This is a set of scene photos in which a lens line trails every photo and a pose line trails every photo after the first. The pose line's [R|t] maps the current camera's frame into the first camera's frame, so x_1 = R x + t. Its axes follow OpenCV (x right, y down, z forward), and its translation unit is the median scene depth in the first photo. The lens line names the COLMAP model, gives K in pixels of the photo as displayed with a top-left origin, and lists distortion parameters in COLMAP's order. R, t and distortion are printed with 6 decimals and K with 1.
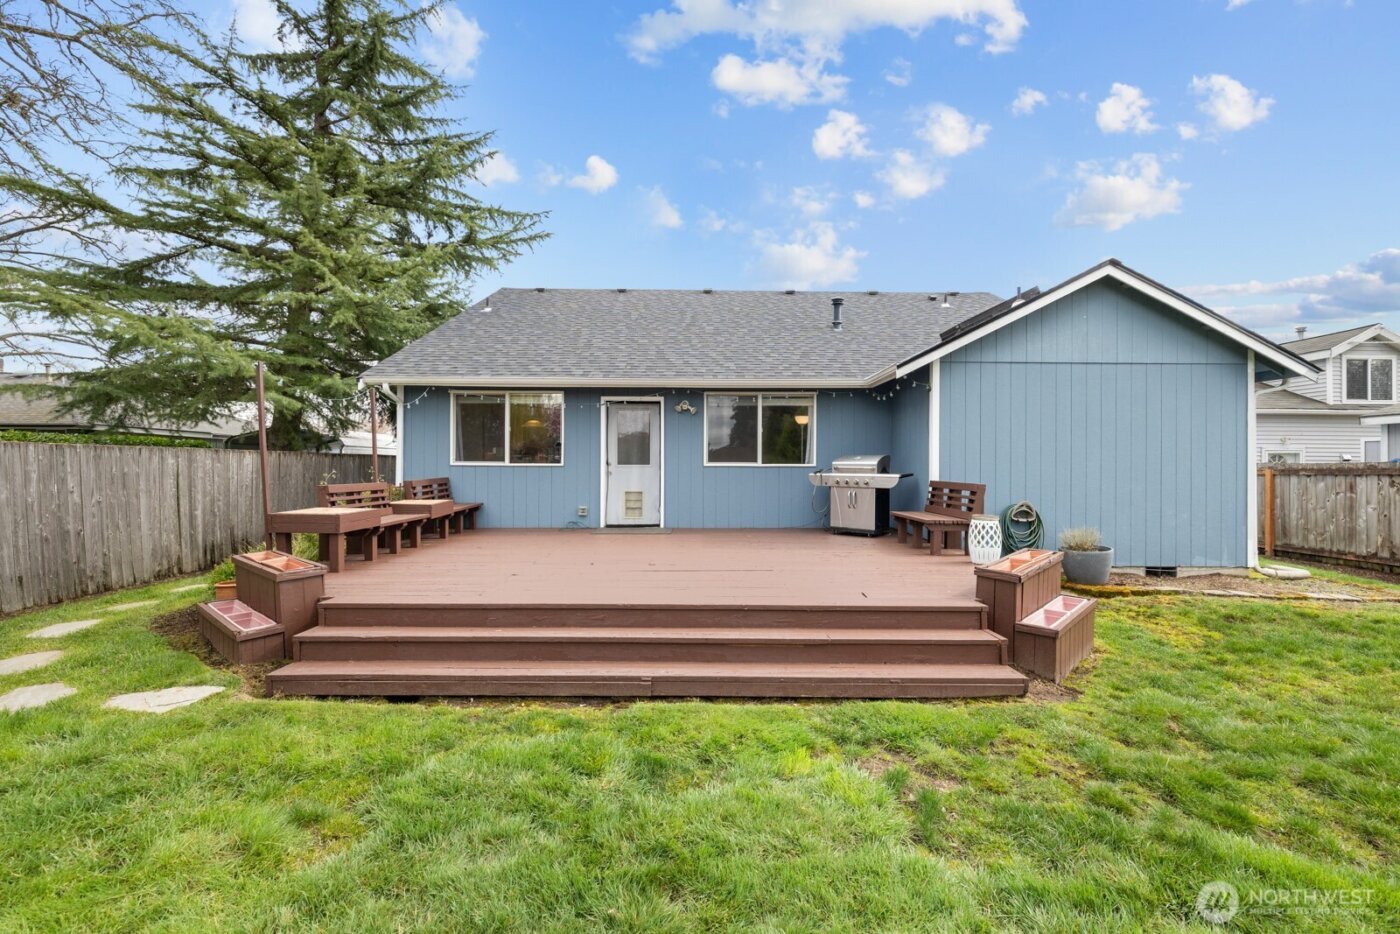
lens RADIAL K [[590.5, 0, 699.8], [0, 590.5, 465.5], [0, 0, 1]] dist [0.002329, 0.000174]
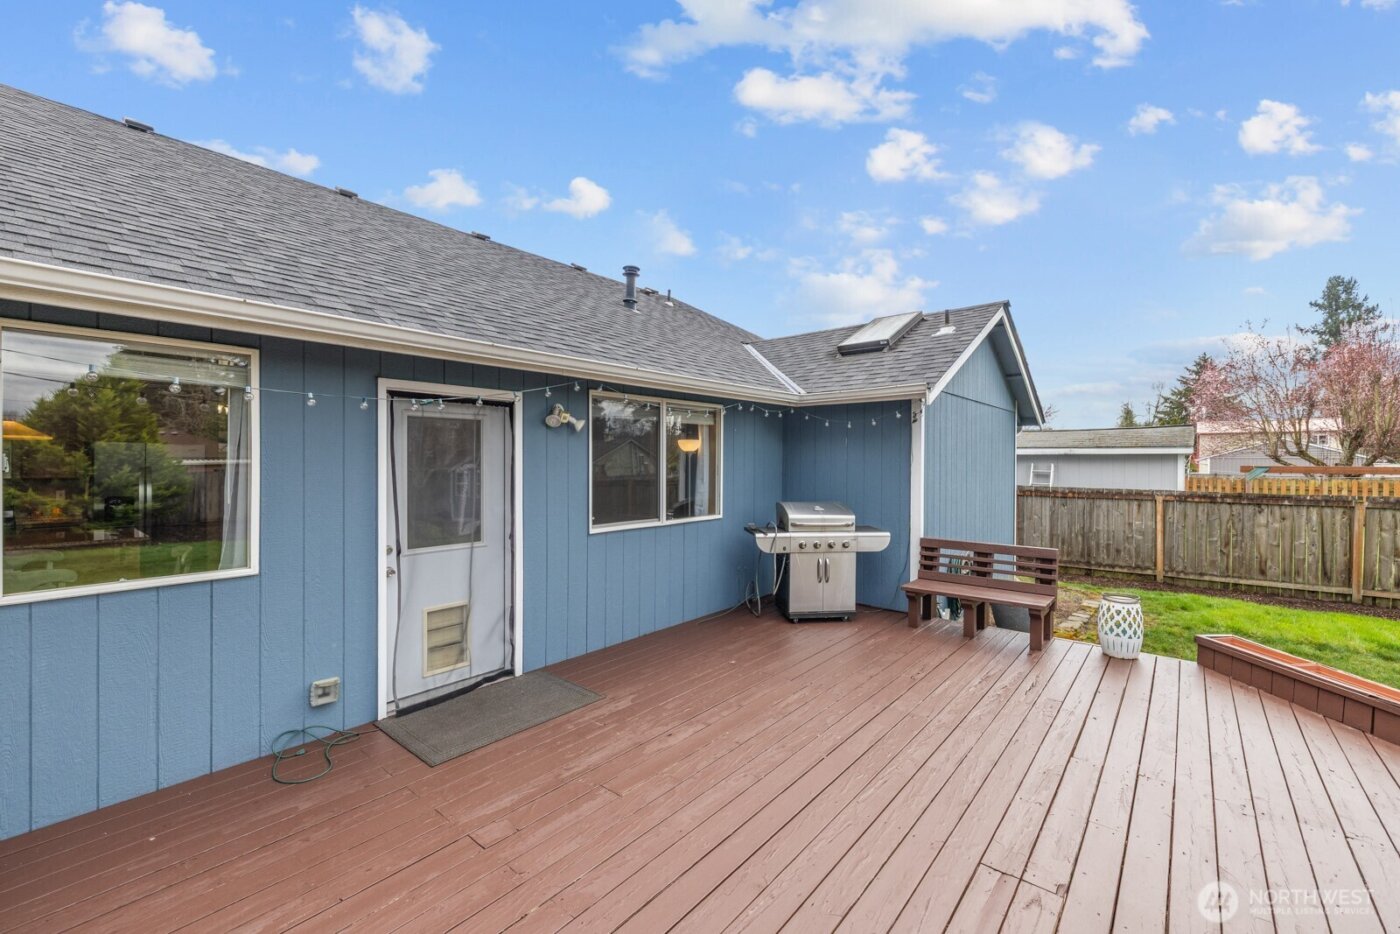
lens RADIAL K [[590.5, 0, 695.2], [0, 590.5, 461.3], [0, 0, 1]] dist [0.002329, 0.000174]
pose [[0.653919, -0.002412, 0.756561, -0.324238], [-0.001418, 0.999989, 0.004413, -0.065045], [-0.756563, -0.003958, 0.653908, 0.595820]]
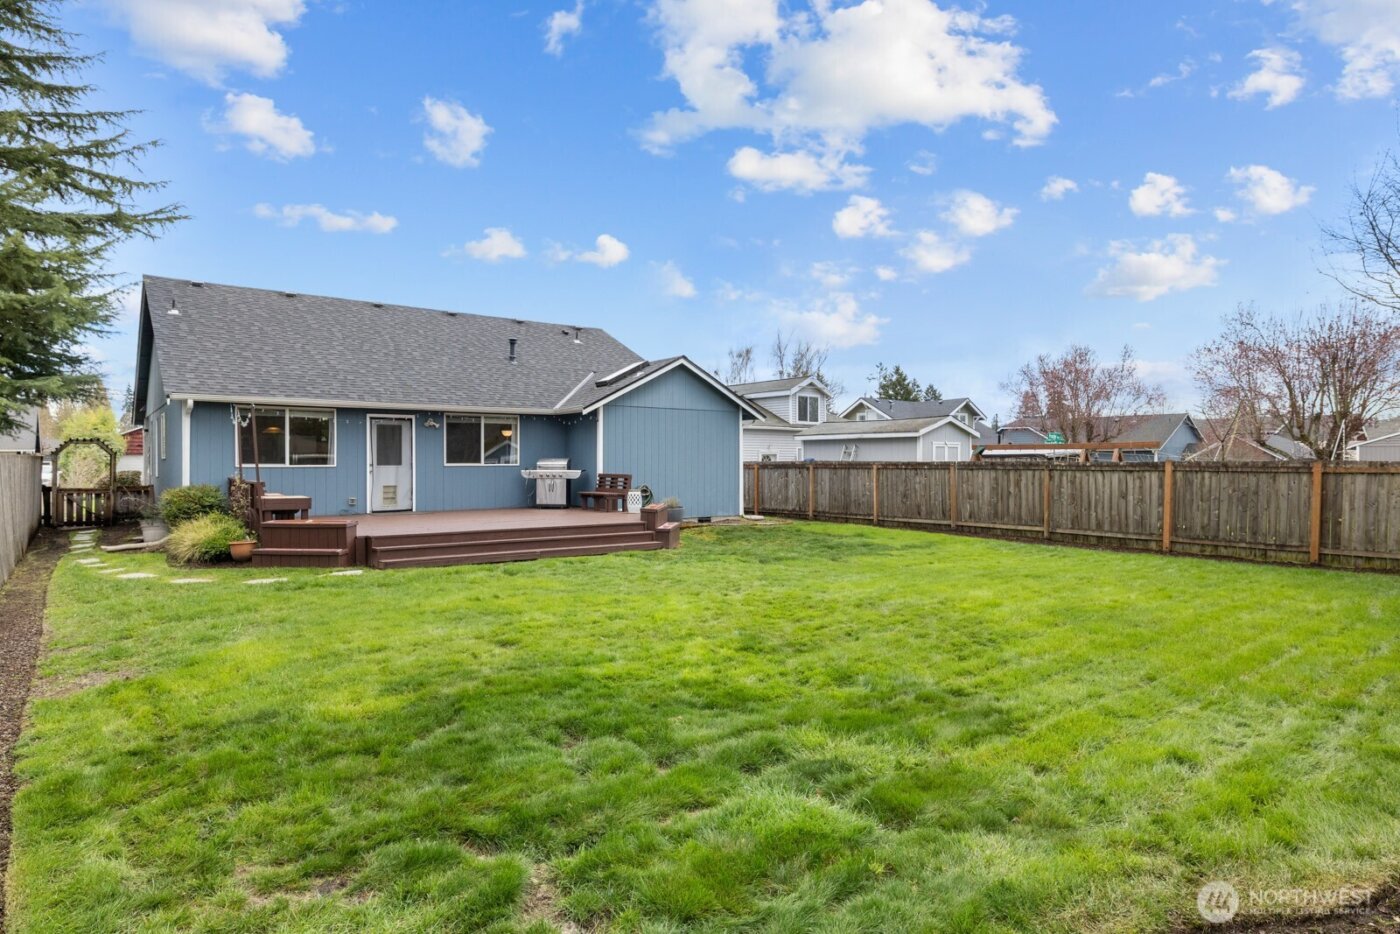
lens RADIAL K [[803.1, 0, 691.7], [0, 803.1, 458.1], [0, 0, 1]] dist [0.003135, -0.000124]
pose [[0.806718, -0.002545, 0.590931, -0.644906], [0.003874, 0.999992, -0.000983, -0.013710], [-0.590924, 0.003082, 0.806721, -0.877323]]
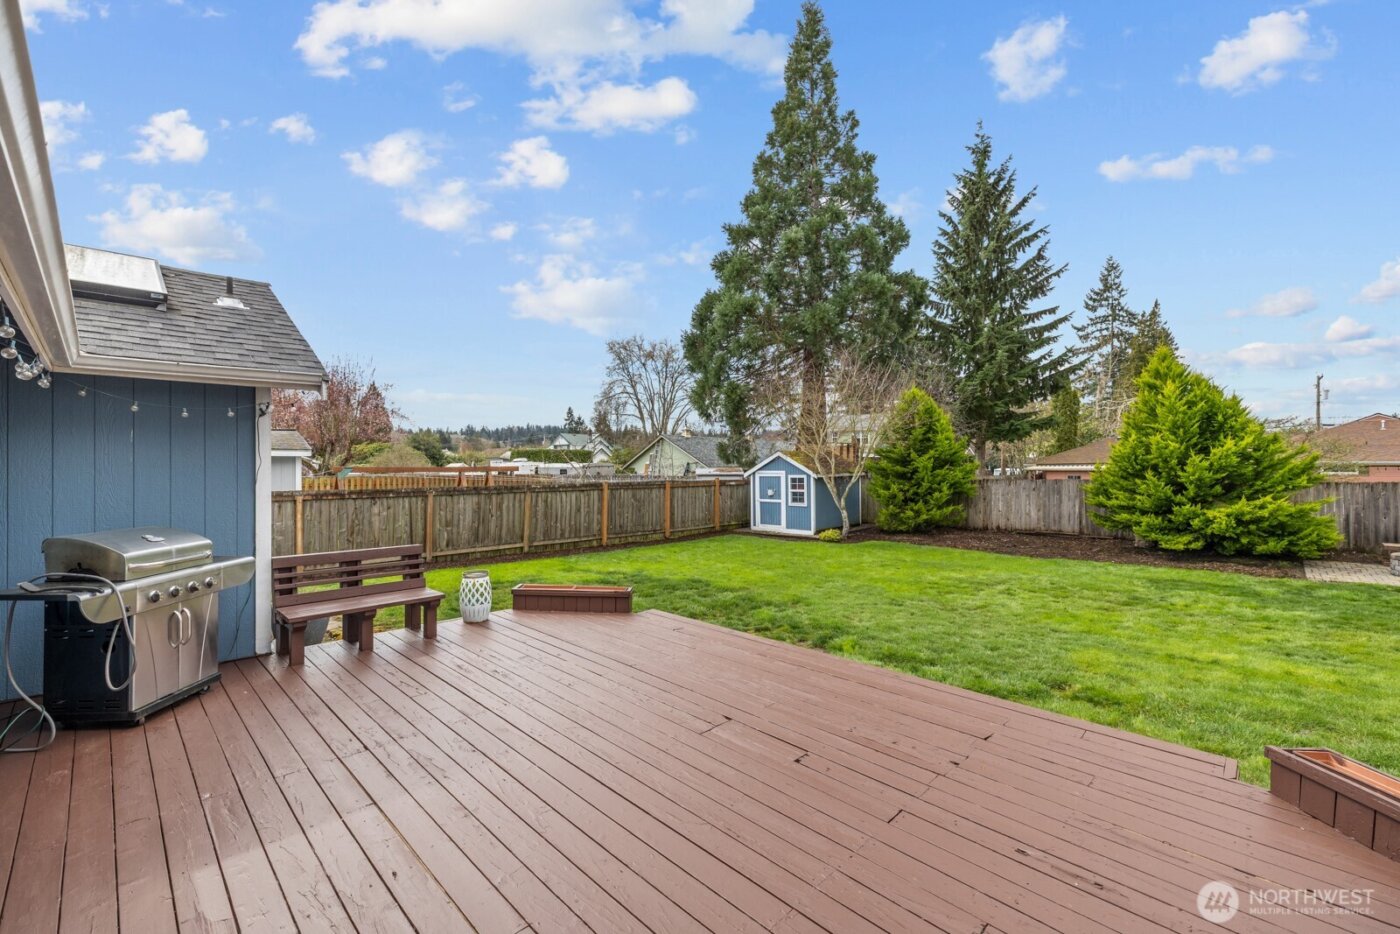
lens RADIAL K [[590.5, 0, 710.3], [0, 590.5, 467.3], [0, 0, 1]] dist [0.002329, 0.000174]
pose [[-0.705839, -0.007933, 0.708328, -0.324293], [-0.003510, 0.999964, 0.007702, -0.065768], [-0.708363, 0.002950, -0.705842, 0.922770]]
